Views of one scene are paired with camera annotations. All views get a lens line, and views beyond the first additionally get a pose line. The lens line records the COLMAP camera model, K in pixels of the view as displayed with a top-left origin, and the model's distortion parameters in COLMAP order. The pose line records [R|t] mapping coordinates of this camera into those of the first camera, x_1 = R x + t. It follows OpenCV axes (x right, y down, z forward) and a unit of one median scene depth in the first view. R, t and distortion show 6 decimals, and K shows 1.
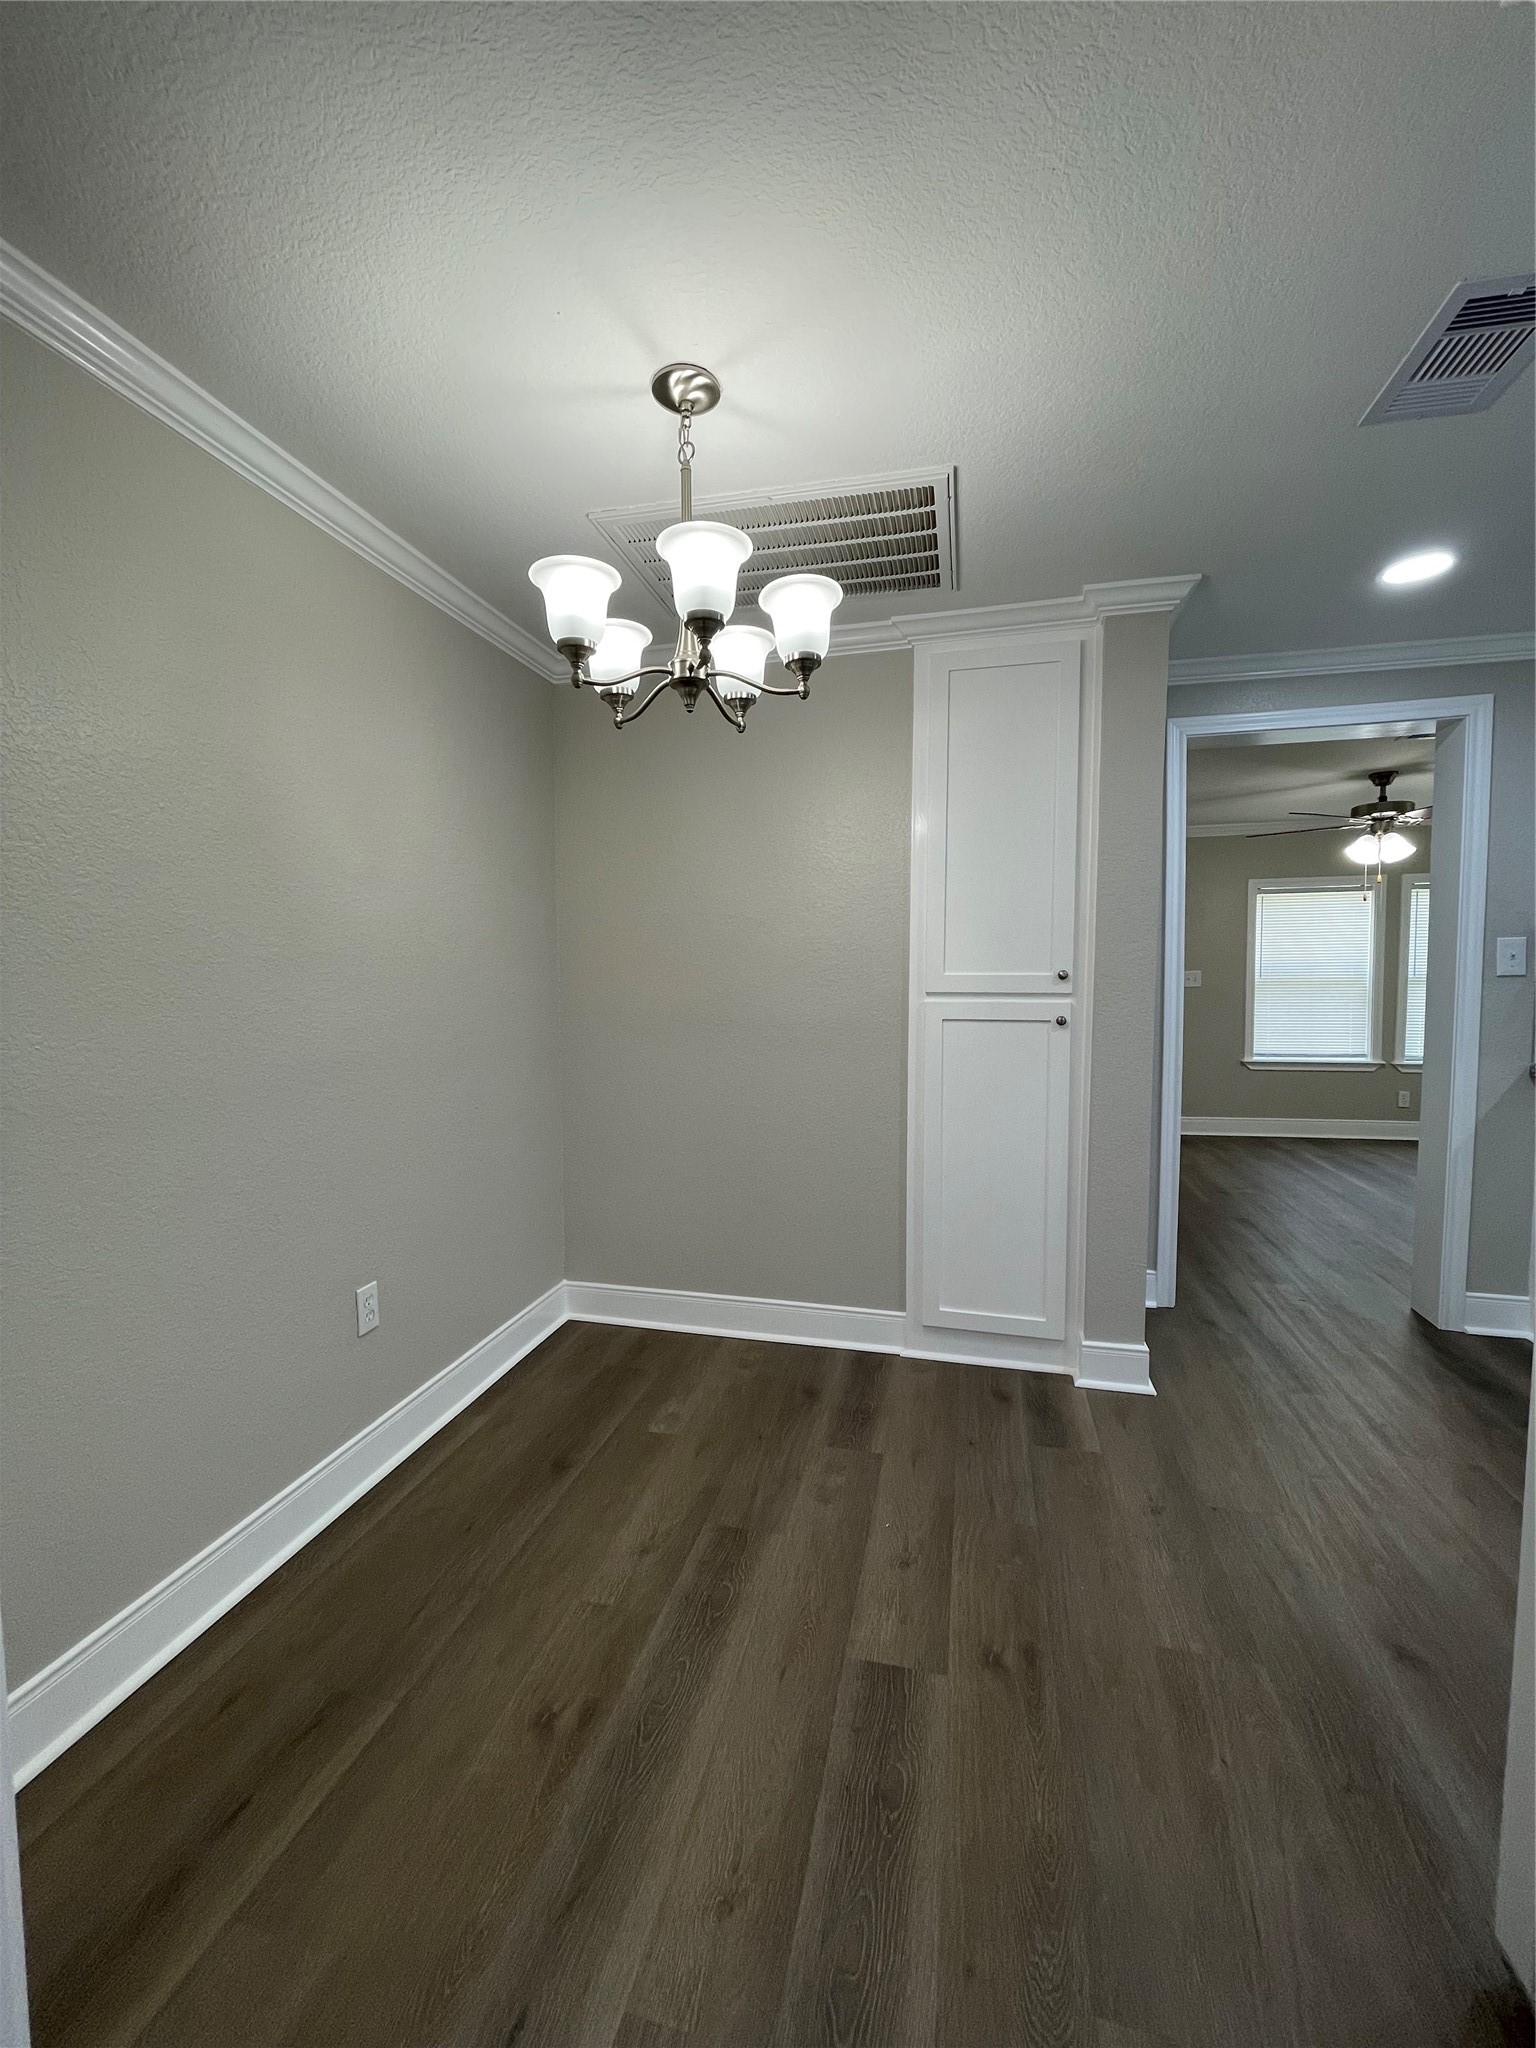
lens RADIAL K [[829.1, 0, 778.4], [0, 829.1, 1026.8], [0, 0, 1]] dist [-0.002628, 0.001833]
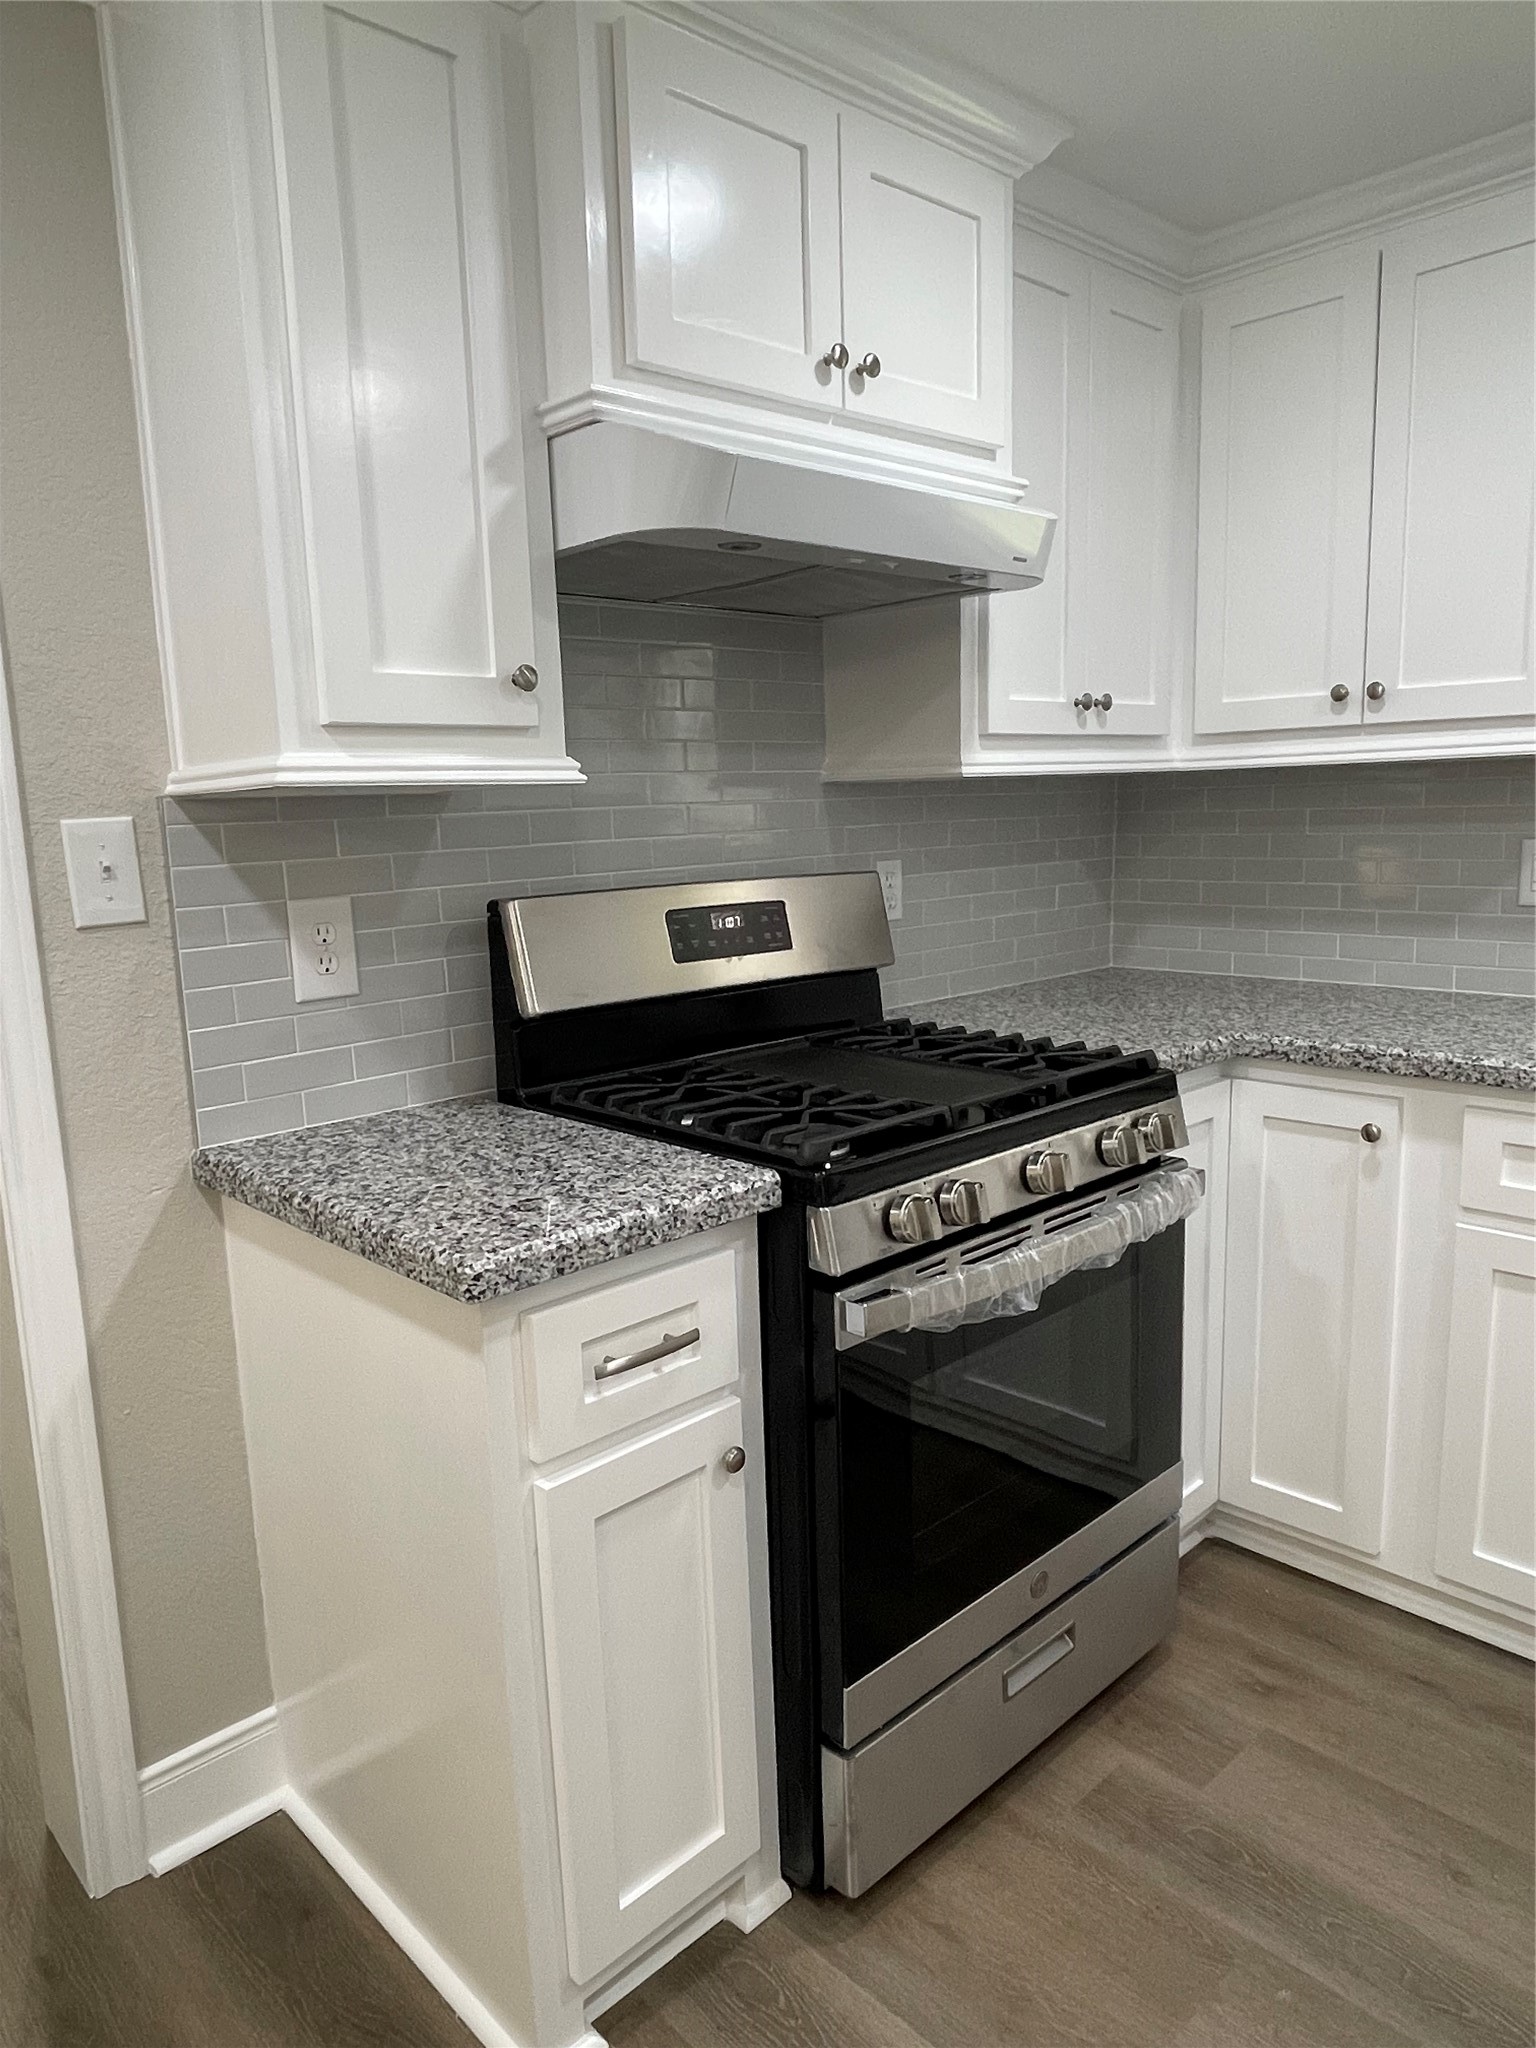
lens RADIAL K [[1337.5, 0, 763.1], [0, 1337.5, 1028.1], [0, 0, 1]] dist [-0.000447, -0.011549]
pose [[0.547844, -0.149303, 0.823150, 0.815367], [0.086309, 0.988782, 0.121903, -0.093790], [-0.832117, 0.004261, 0.554584, 0.648771]]
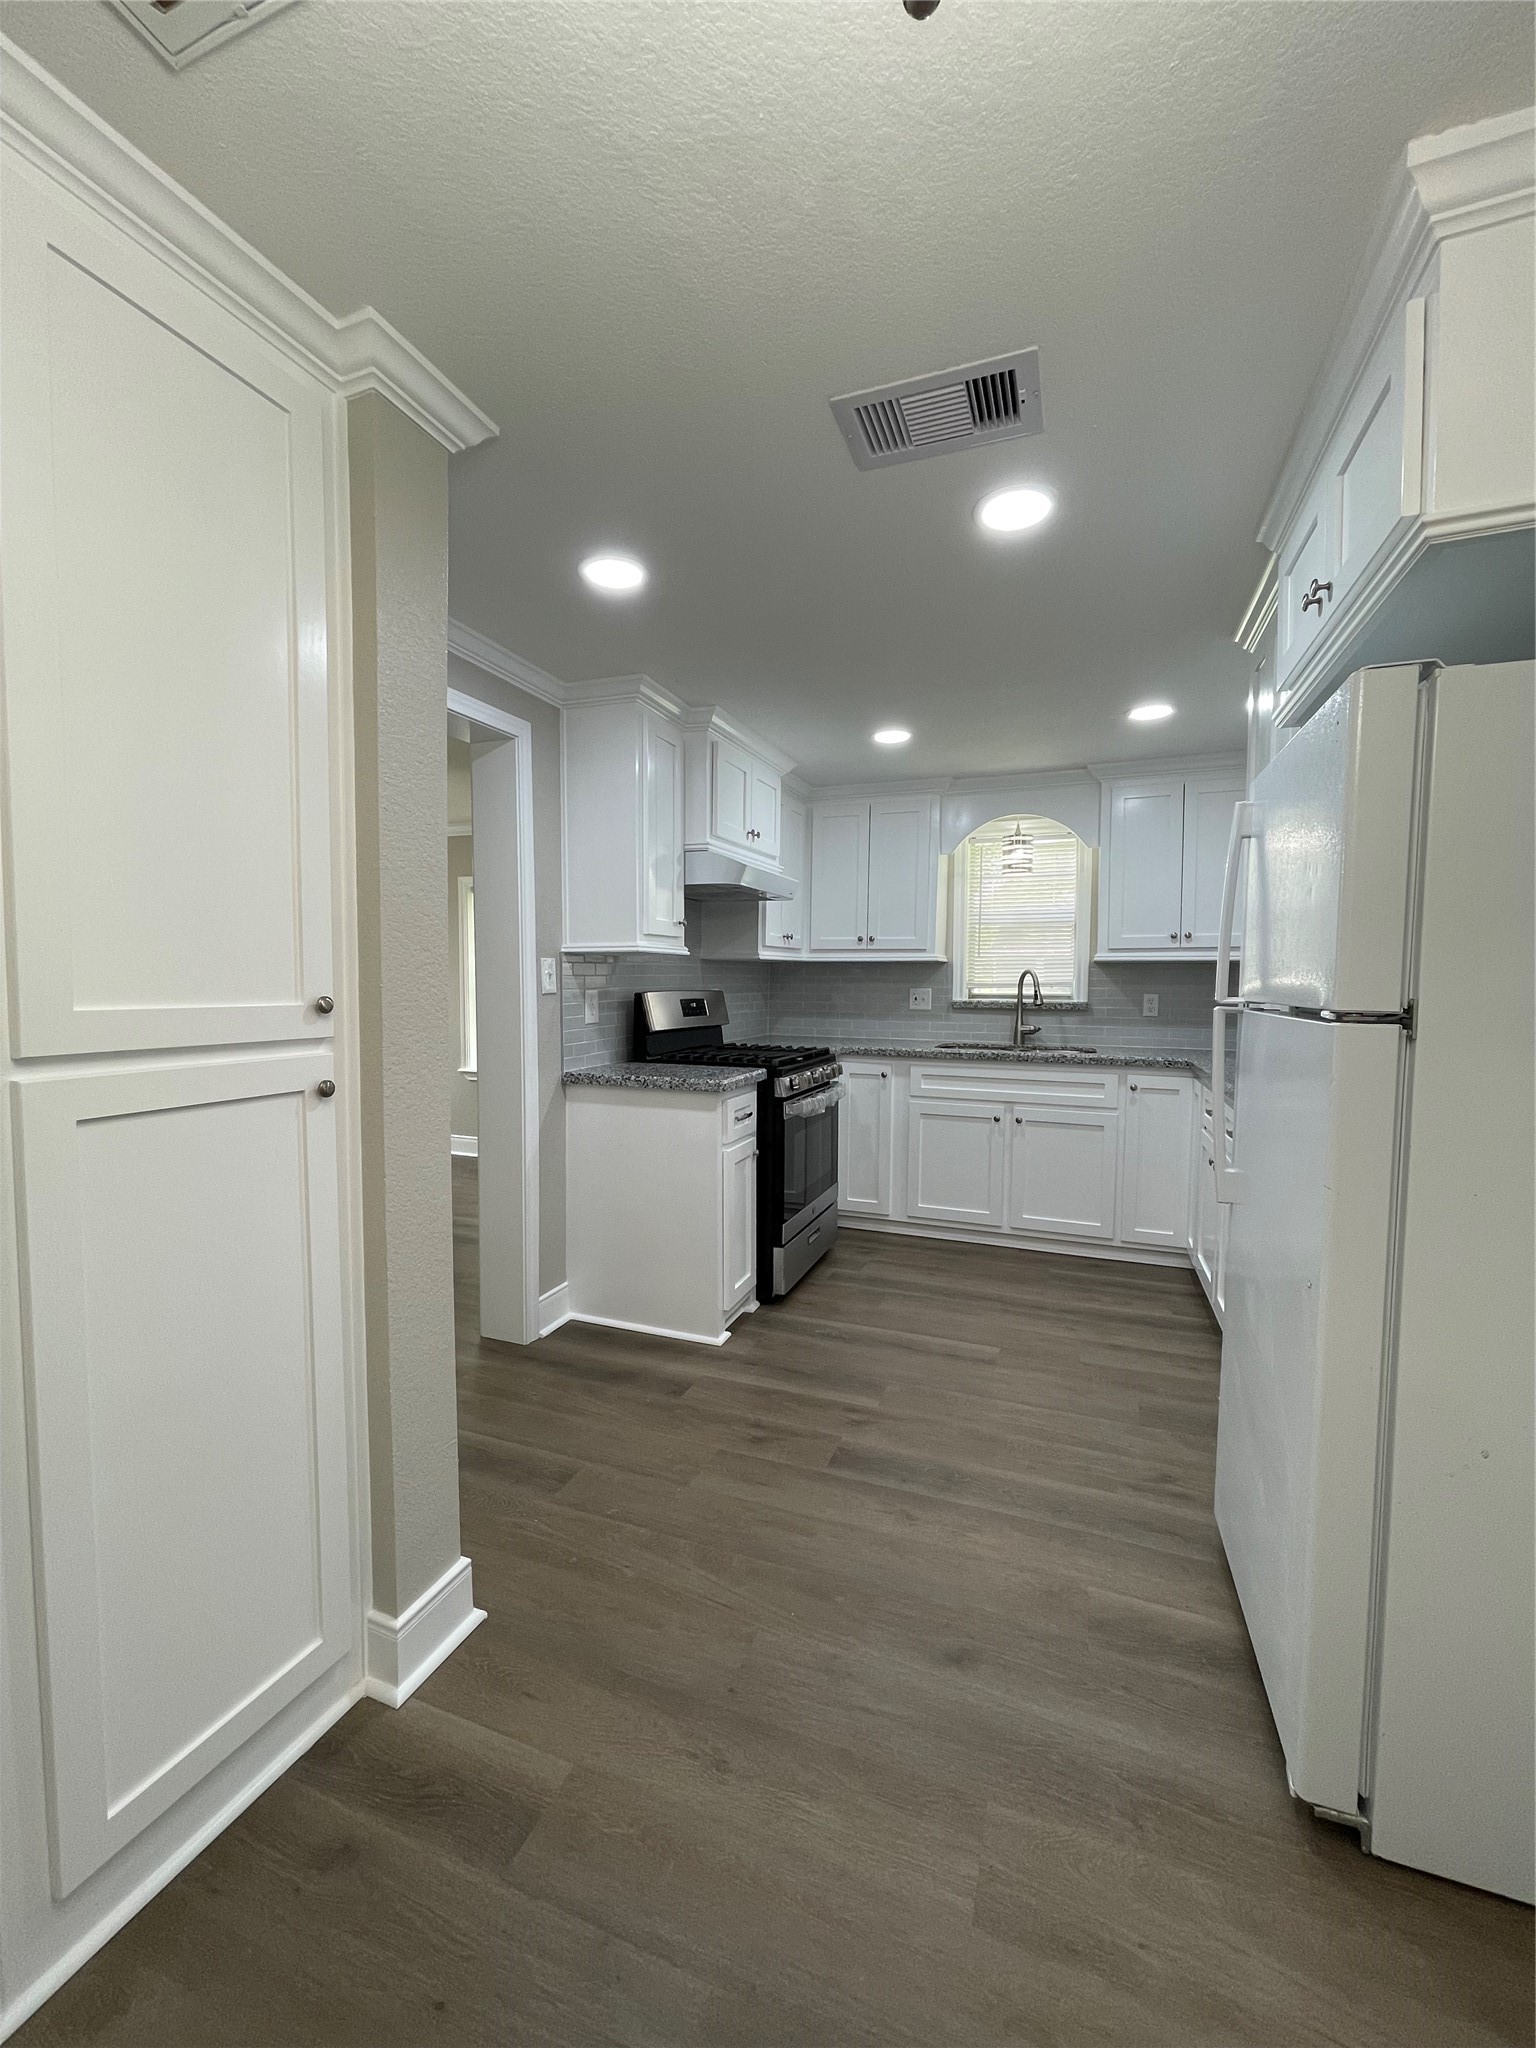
lens RADIAL K [[829.1, 0, 762.2], [0, 829.1, 1027.4], [0, 0, 1]] dist [-0.002628, 0.001833]
pose [[0.140454, -0.052300, 0.988705, -0.208150], [0.058328, 0.997307, 0.044469, -0.073111], [-0.988368, 0.051423, 0.143126, 0.839455]]
